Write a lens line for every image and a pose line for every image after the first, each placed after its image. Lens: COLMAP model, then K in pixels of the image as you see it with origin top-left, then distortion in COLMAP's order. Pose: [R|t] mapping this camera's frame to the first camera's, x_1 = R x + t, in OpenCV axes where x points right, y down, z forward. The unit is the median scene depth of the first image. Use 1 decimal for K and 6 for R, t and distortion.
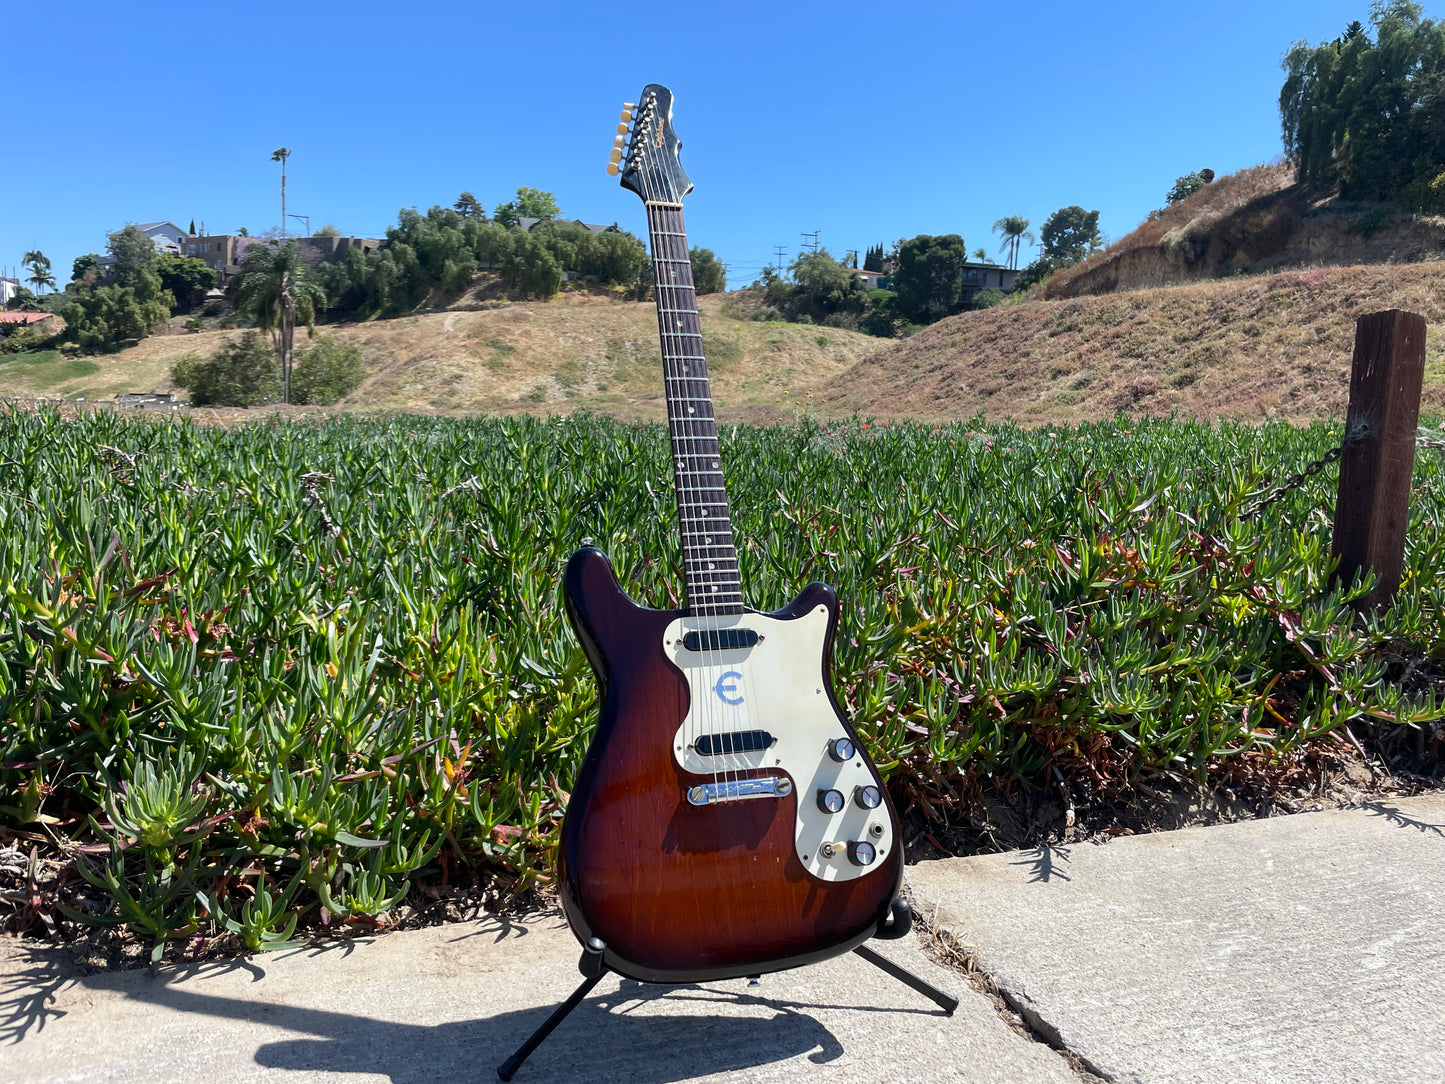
lens RADIAL K [[1107.2, 0, 725.2], [0, 1107.2, 534.2], [0, 0, 1]] dist [0.087382, -0.125702]
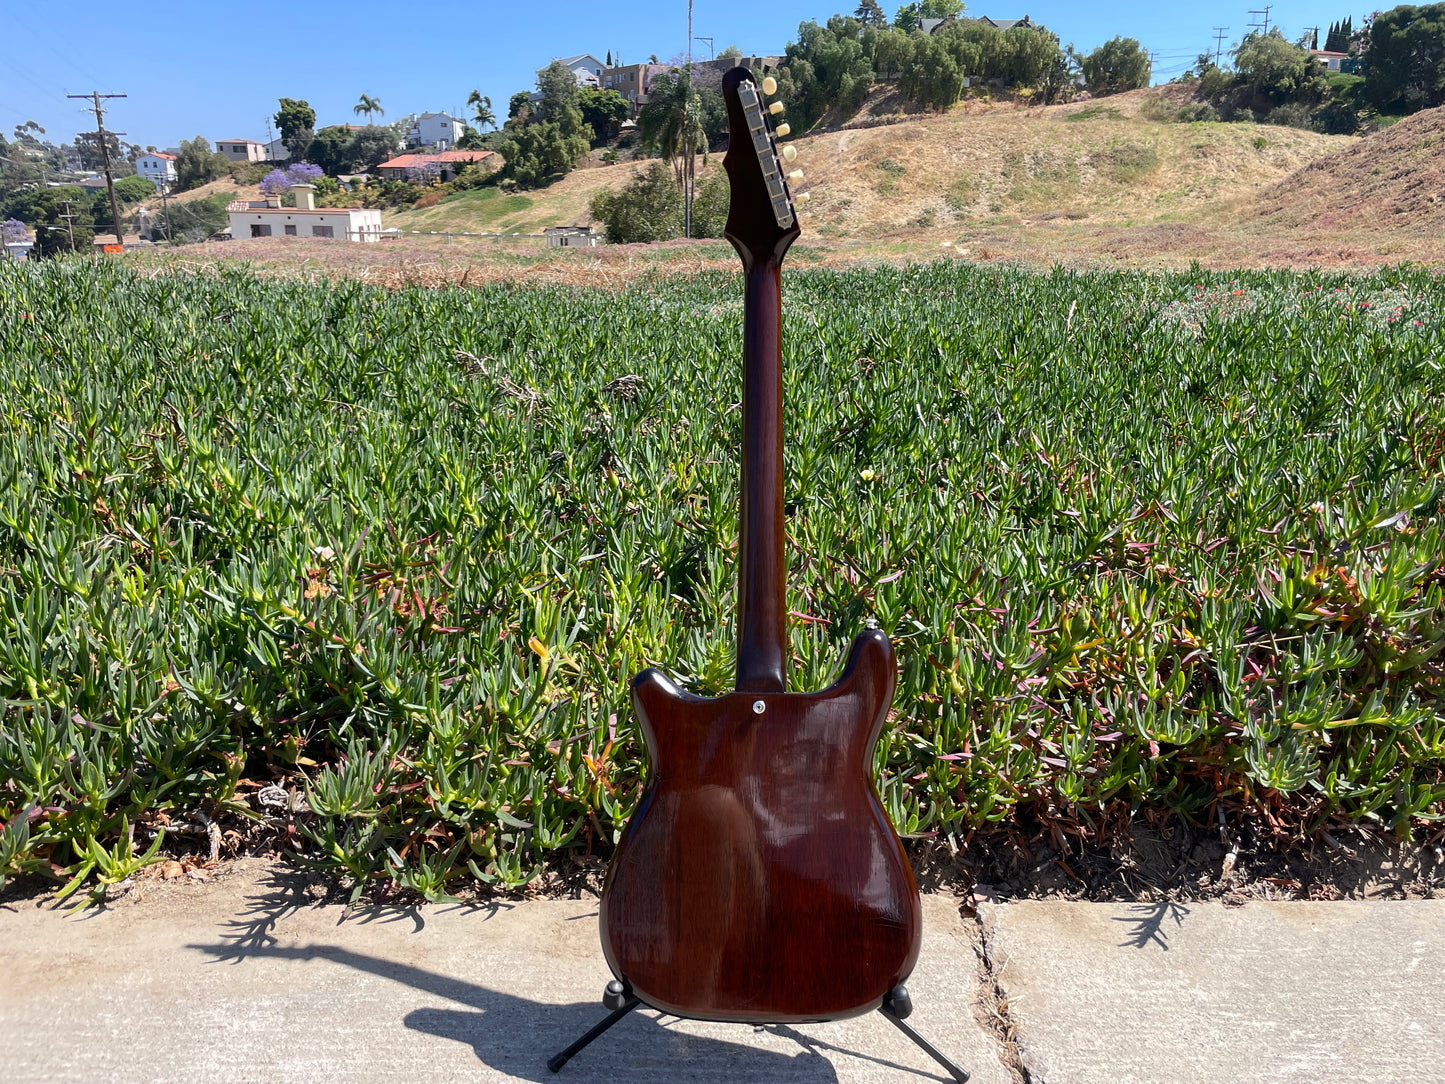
lens RADIAL K [[1107.2, 0, 731.4], [0, 1107.2, 545.4], [0, 0, 1]] dist [0.087382, -0.125702]
pose [[0.942502, 0.070202, -0.326743, 0.203827], [-0.015054, 0.985614, 0.168340, -0.170050], [0.333861, -0.153742, 0.930000, 0.006064]]
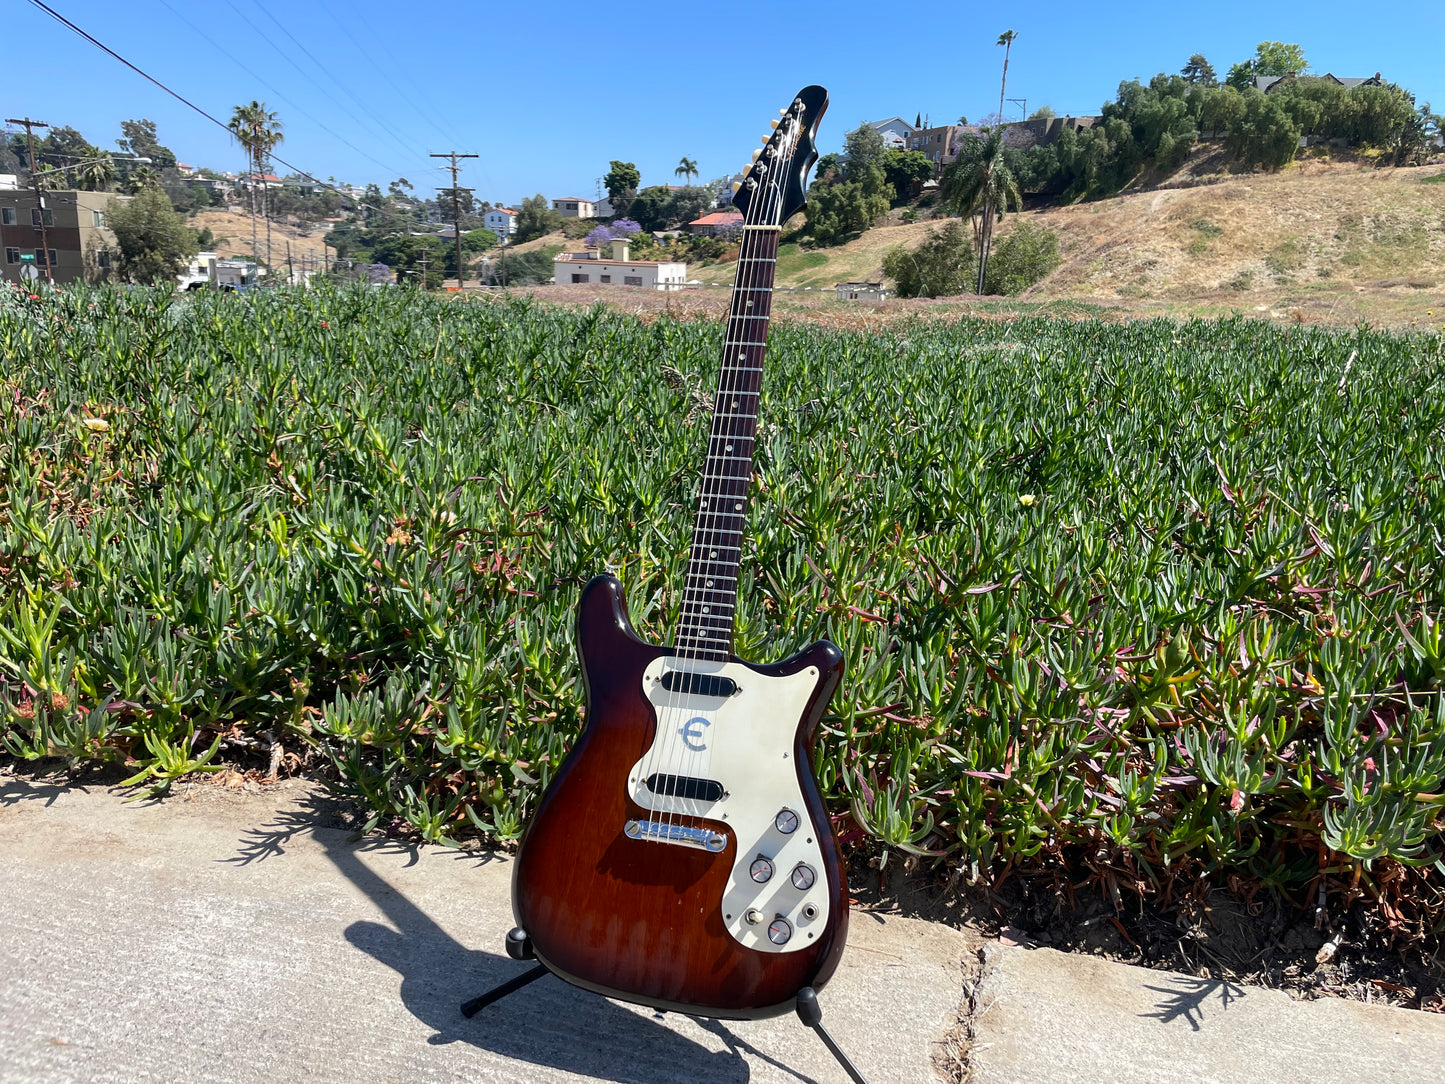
lens RADIAL K [[1107.2, 0, 717.8], [0, 1107.2, 533.0], [0, 0, 1]] dist [0.087382, -0.125702]
pose [[0.820509, 0.127945, -0.557131, 0.362906], [-0.072094, 0.990009, 0.121179, -0.108079], [0.567069, -0.059263, 0.821536, 0.118405]]
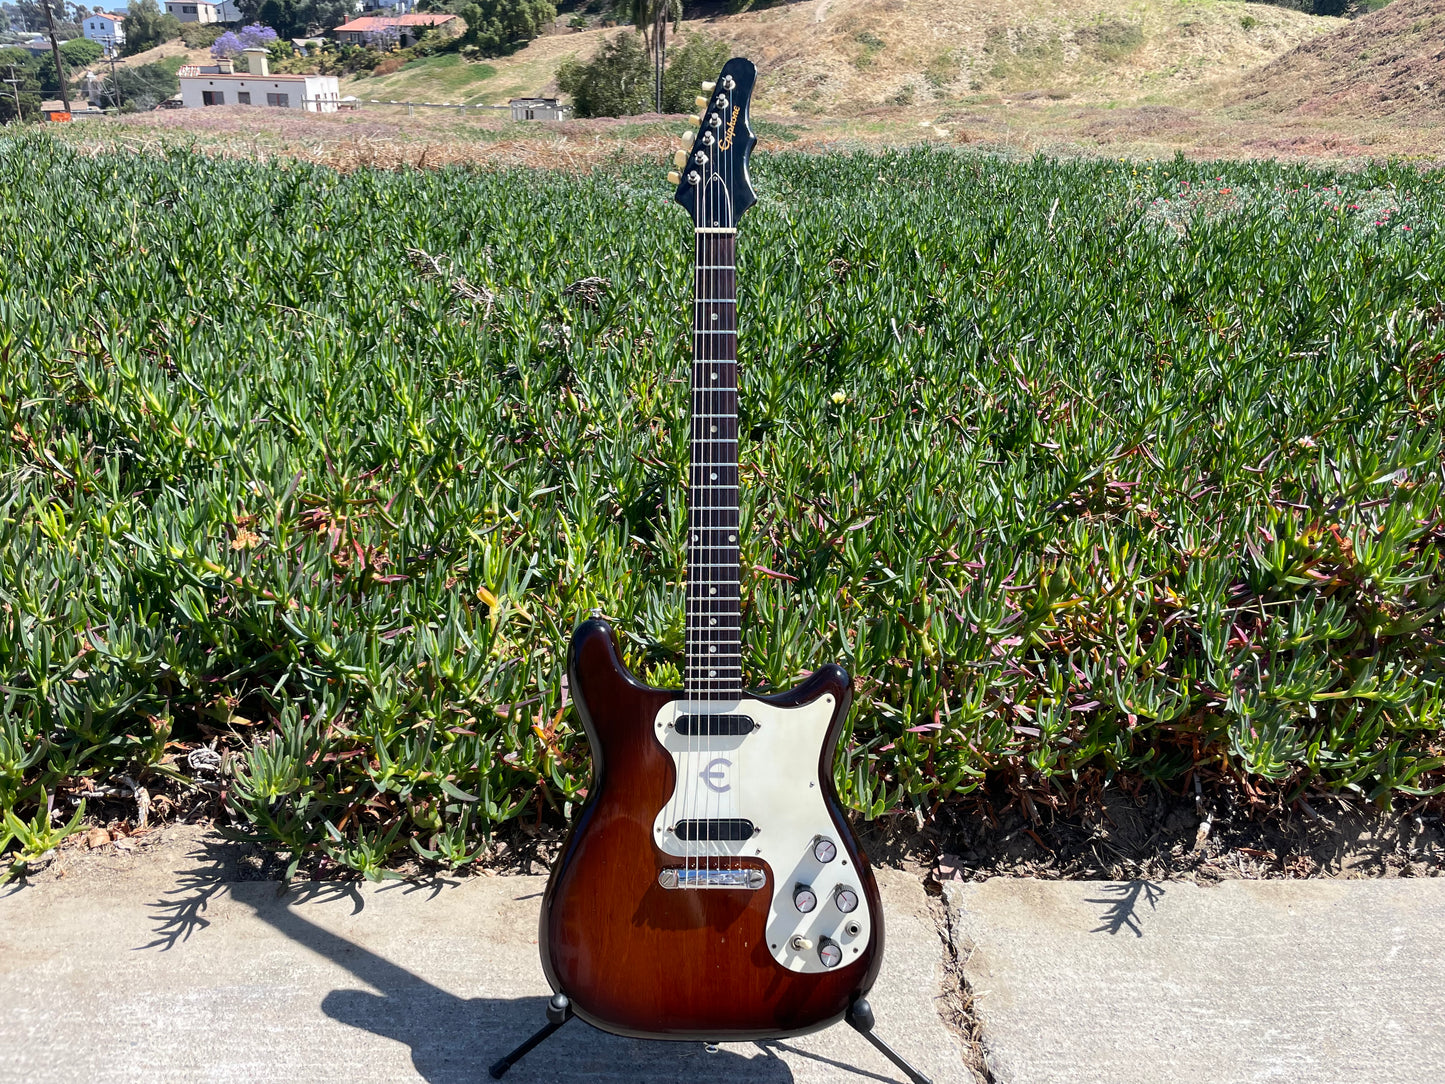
lens RADIAL K [[1107.2, 0, 721.8], [0, 1107.2, 530.6], [0, 0, 1]] dist [0.087382, -0.125702]
pose [[0.947665, 0.107187, -0.300735, 0.185049], [-0.028333, 0.966476, 0.255187, -0.214516], [0.318006, -0.233311, 0.918933, 0.078685]]
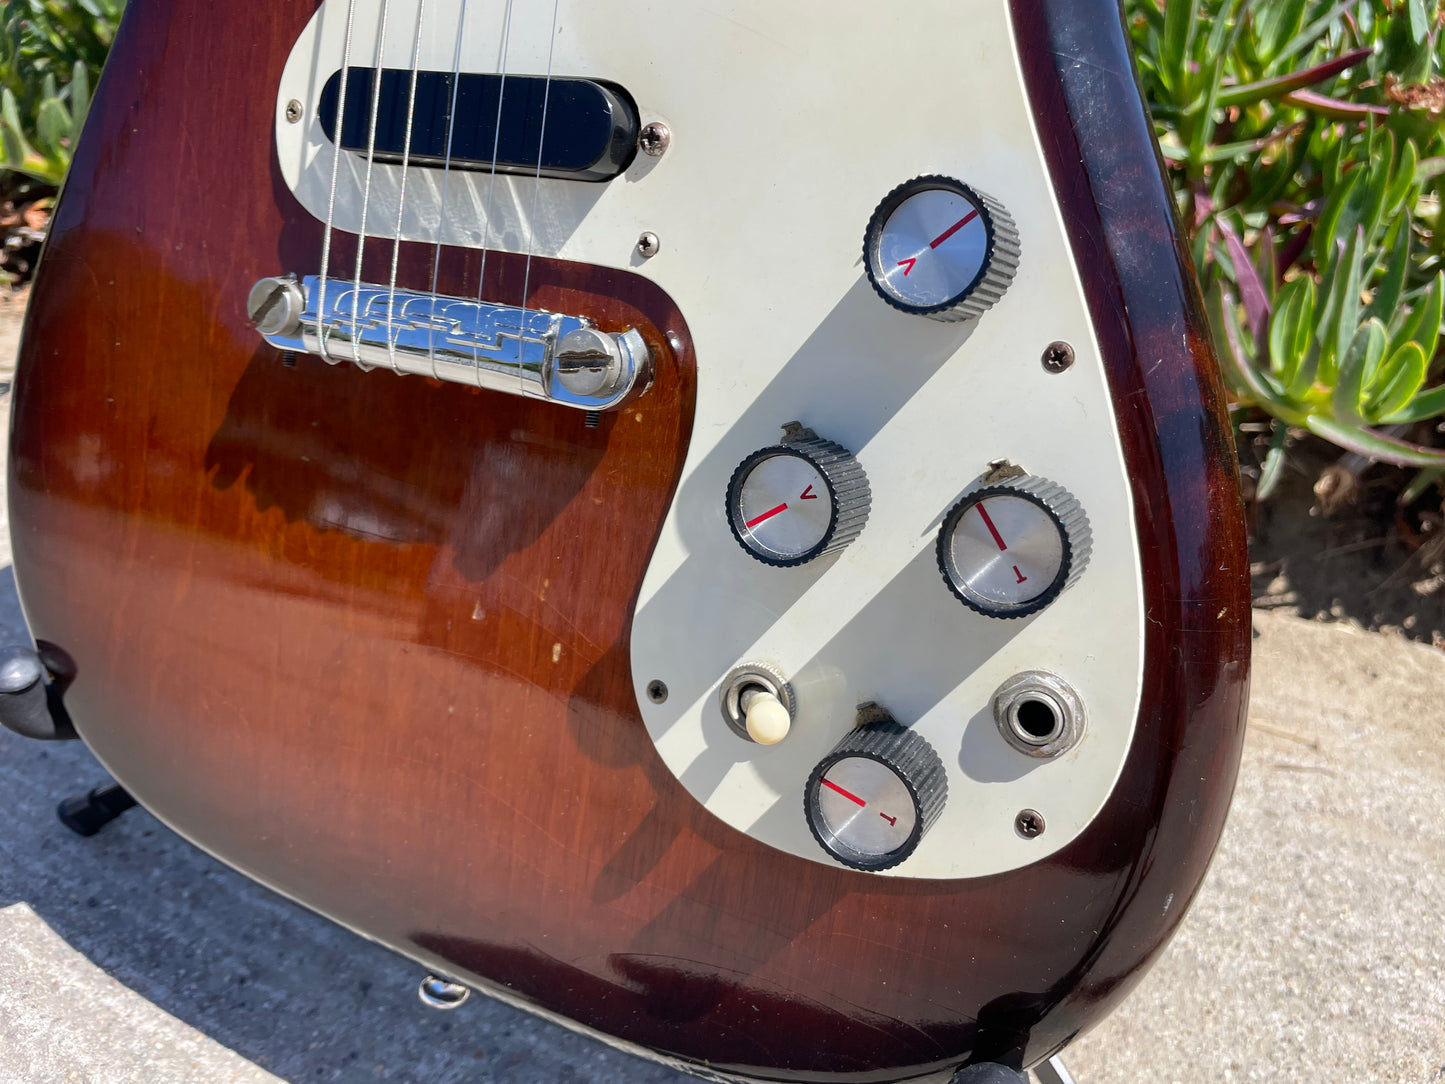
lens RADIAL K [[1107.2, 0, 729.7], [0, 1107.2, 531.5], [0, 0, 1]] dist [0.087382, -0.125702]
pose [[0.689536, 0.339806, -0.639587, 0.133935], [-0.016818, 0.890376, 0.454915, 0.100039], [0.724056, -0.302924, 0.619661, 0.552029]]
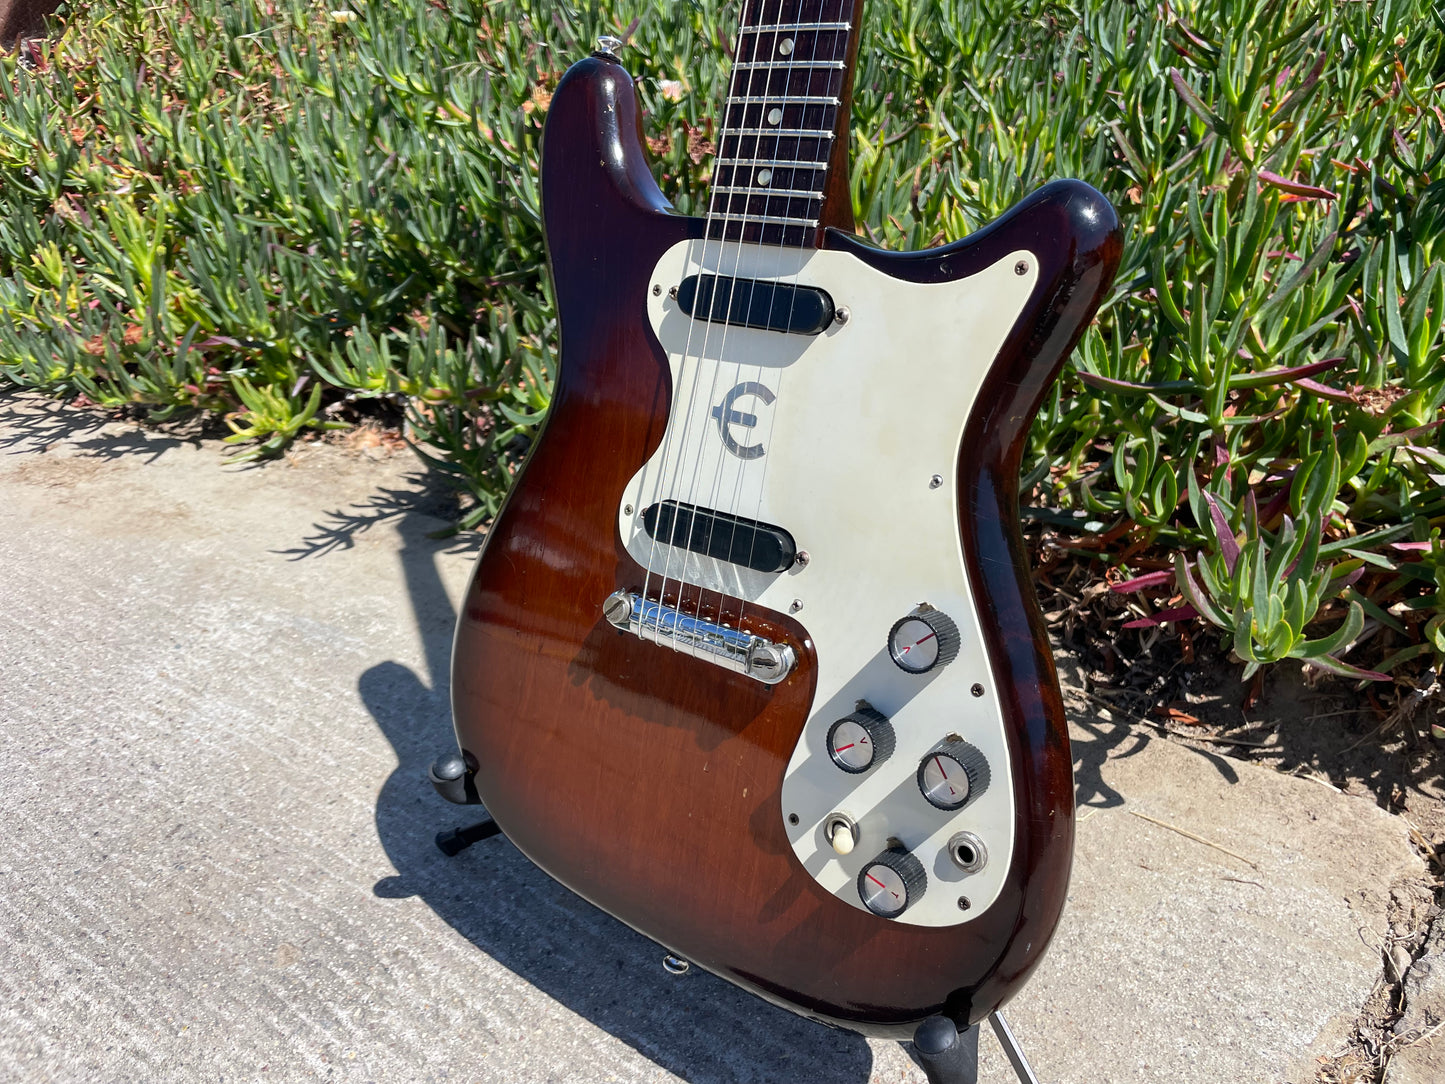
lens RADIAL K [[1107.2, 0, 727.6], [0, 1107.2, 525.2], [0, 0, 1]] dist [0.087382, -0.125702]
pose [[0.566314, 0.338556, -0.751444, 0.223140], [0.013696, 0.907745, 0.419298, -0.005242], [0.824076, -0.247746, 0.509432, 0.486224]]
